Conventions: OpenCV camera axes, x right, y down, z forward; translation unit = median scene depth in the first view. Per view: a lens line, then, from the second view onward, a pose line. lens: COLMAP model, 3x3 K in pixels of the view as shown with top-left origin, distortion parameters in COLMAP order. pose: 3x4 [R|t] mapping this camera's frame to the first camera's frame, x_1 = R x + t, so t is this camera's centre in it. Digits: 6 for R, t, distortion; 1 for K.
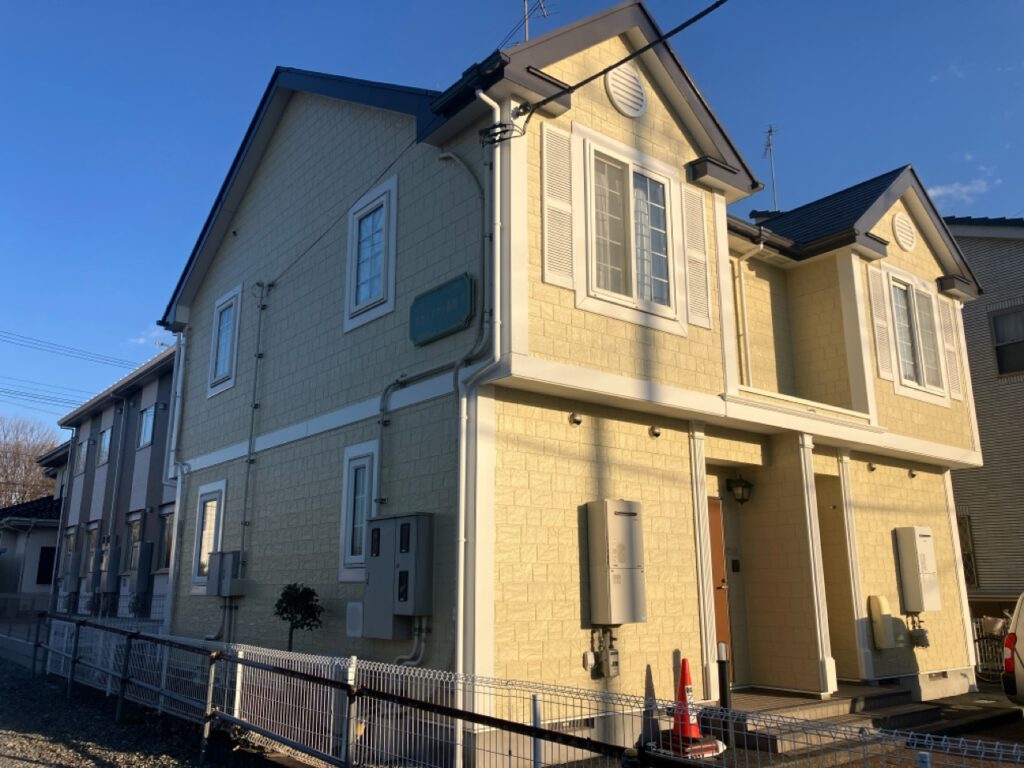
lens RADIAL K [[838.8, 0, 512.8], [0, 838.8, 376.2], [0, 0, 1]] dist [0.003725, -0.001755]
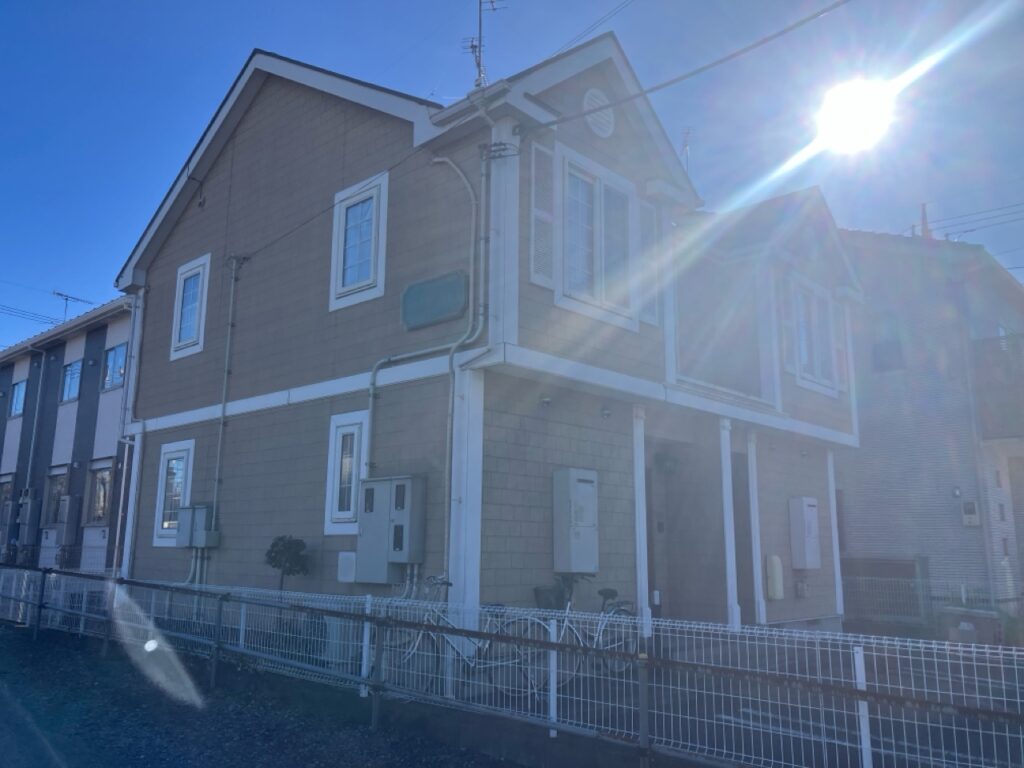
lens RADIAL K [[840.4, 0, 512.0], [0, 840.4, 384.0], [0, 0, 1]] dist [-0.011802, -0.005174]
pose [[0.990366, 0.040985, 0.132271, -0.117091], [-0.047482, 0.997797, 0.046337, -0.020557], [-0.130080, -0.052171, 0.990130, -0.136866]]
